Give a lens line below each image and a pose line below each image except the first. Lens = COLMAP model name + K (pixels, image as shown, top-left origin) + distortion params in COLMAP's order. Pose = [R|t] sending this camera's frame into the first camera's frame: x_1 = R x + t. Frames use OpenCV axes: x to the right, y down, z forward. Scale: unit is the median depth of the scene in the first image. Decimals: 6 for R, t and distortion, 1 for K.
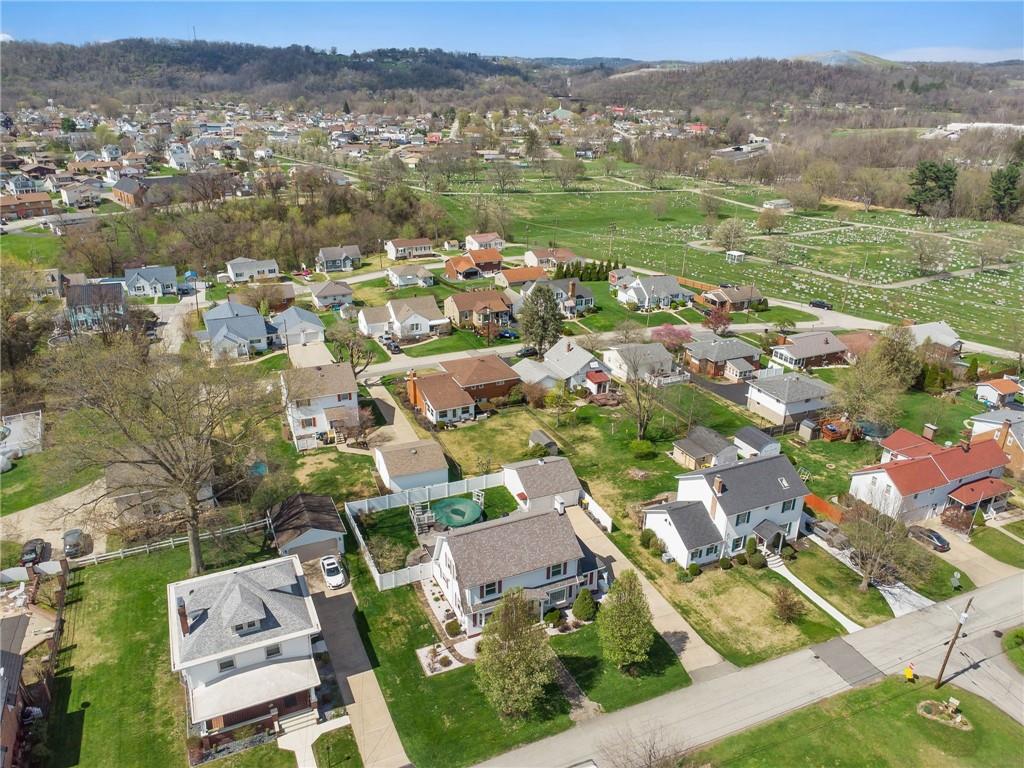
lens RADIAL K [[743.7, 0, 514.4], [0, 743.7, 383.2], [0, 0, 1]] dist [0.008352, -0.005086]
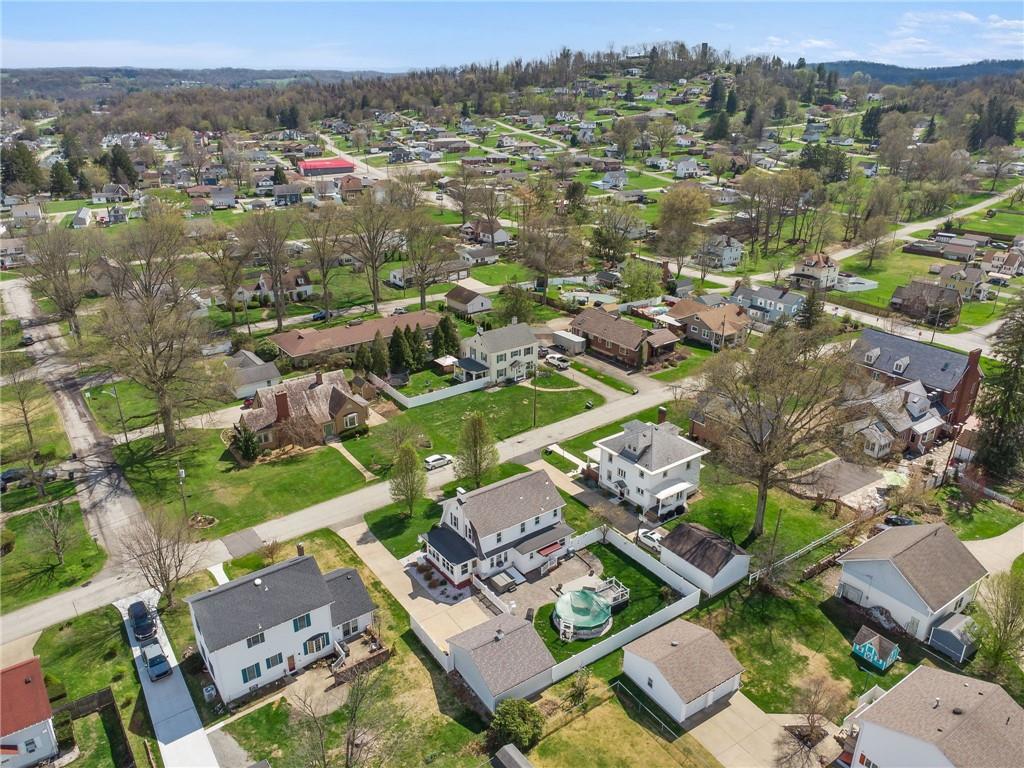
lens RADIAL K [[743.7, 0, 514.0], [0, 743.7, 384.4], [0, 0, 1]] dist [0.008352, -0.005086]
pose [[-0.978716, 0.066535, -0.194134, 0.205380], [-0.092638, 0.700879, 0.707239, -0.830924], [0.183121, 0.710170, -0.679798, 1.799923]]
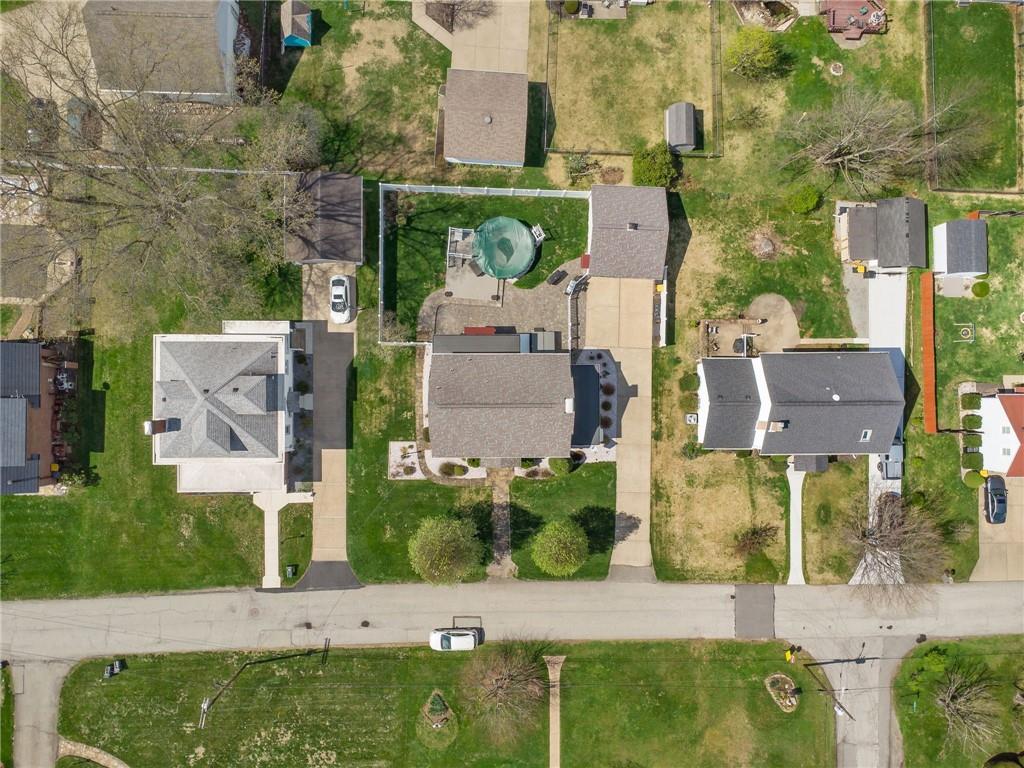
lens RADIAL K [[743.7, 0, 516.3], [0, 743.7, 385.6], [0, 0, 1]] dist [0.008352, -0.005086]
pose [[0.909410, 0.415746, 0.011321, -0.014585], [-0.186489, 0.383297, 0.904602, -0.656125], [0.371745, -0.824766, 0.426106, 0.680300]]
